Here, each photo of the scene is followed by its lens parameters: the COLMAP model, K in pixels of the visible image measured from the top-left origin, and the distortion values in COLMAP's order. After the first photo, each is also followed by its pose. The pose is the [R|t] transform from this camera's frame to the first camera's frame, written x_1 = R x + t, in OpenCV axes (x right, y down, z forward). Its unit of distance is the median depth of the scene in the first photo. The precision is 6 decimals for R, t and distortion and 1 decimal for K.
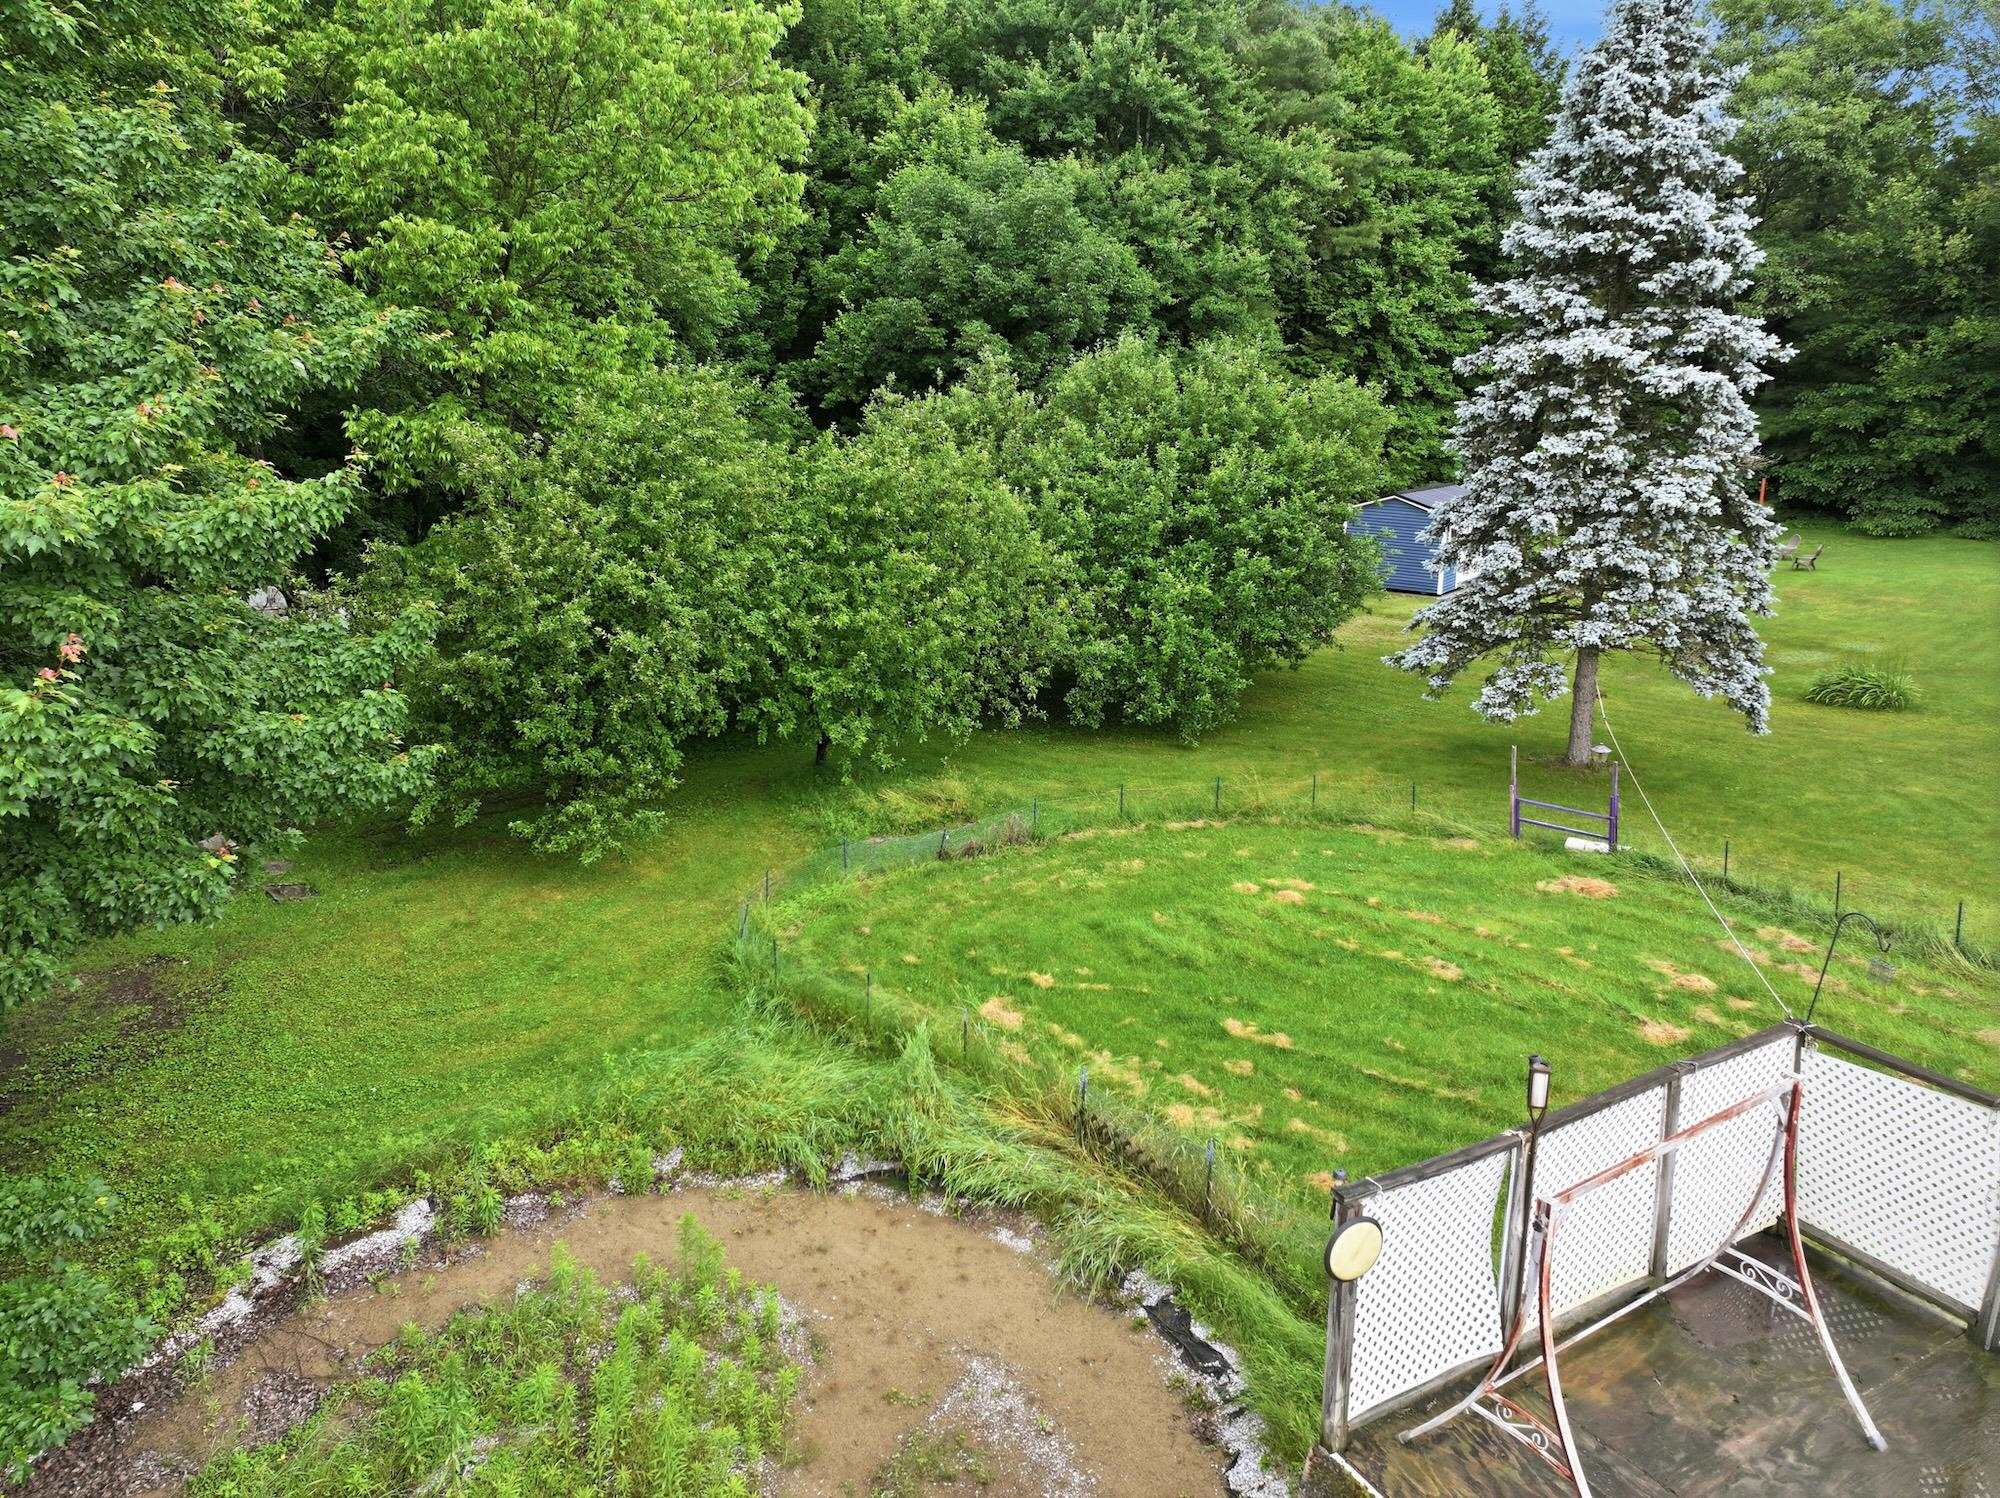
lens RADIAL K [[1388.2, 0, 997.3], [0, 1388.2, 740.5], [0, 0, 1]] dist [0.052312, -0.000838]
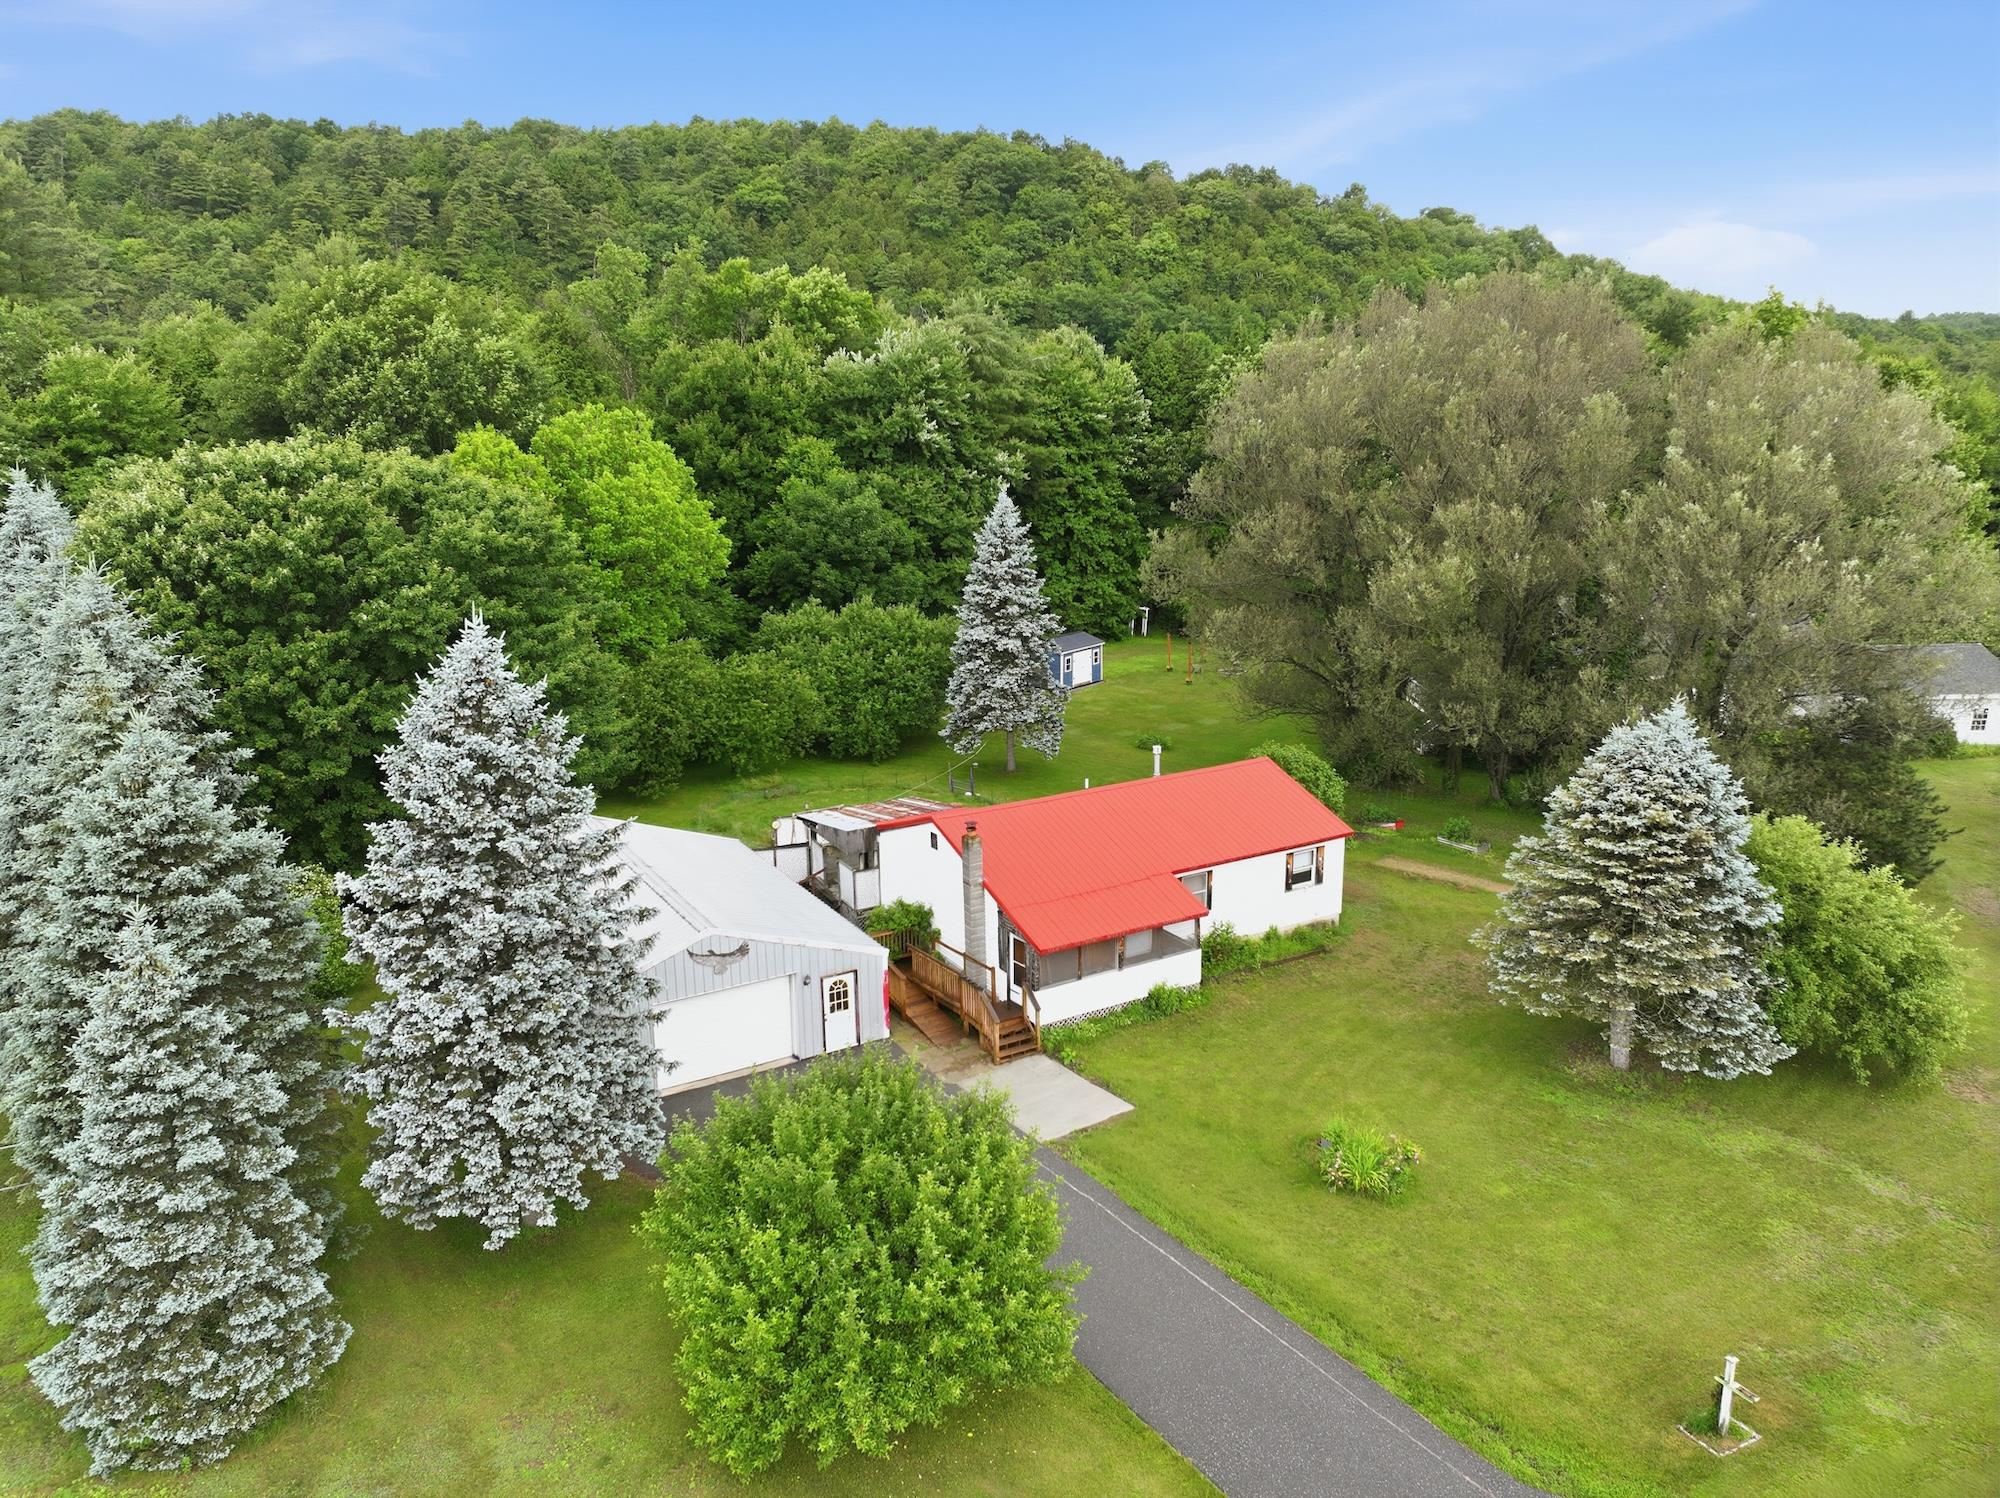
lens RADIAL K [[1388.2, 0, 997.3], [0, 1388.2, 740.5], [0, 0, 1]] dist [0.052312, -0.000838]
pose [[0.999868, -0.000199, 0.016268, 0.337040], [0.000624, 0.999658, -0.026126, 0.028164], [-0.016257, 0.026132, 0.999526, -1.680091]]
